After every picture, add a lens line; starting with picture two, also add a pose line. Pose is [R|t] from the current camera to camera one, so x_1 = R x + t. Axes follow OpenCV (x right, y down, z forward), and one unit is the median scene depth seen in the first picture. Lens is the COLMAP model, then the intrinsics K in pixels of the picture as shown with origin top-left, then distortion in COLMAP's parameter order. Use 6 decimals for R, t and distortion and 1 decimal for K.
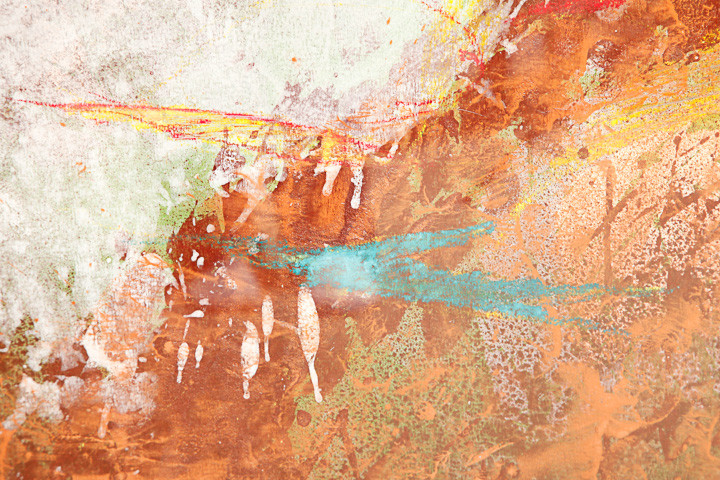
lens RADIAL K [[2010.1, 0, 358.3], [0, 2010.1, 241.6], [0, 0, 1]] dist [0.430751, 0.000000]
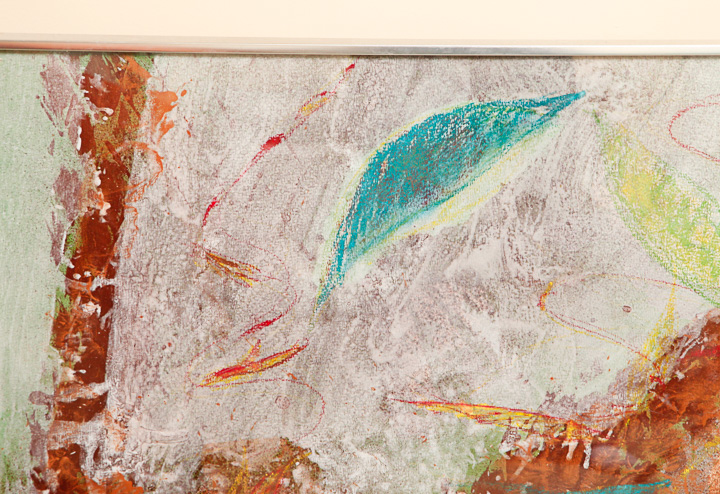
lens RADIAL K [[2549.1, 0, 362.0], [0, 2549.1, 246.4], [0, 0, 1]] dist [0.436345, 0.000000]
pose [[0.997998, 0.021171, -0.059591, -0.063471], [-0.029127, 0.990283, -0.135981, 0.094946], [0.056133, 0.137444, 0.988918, -1.126531]]
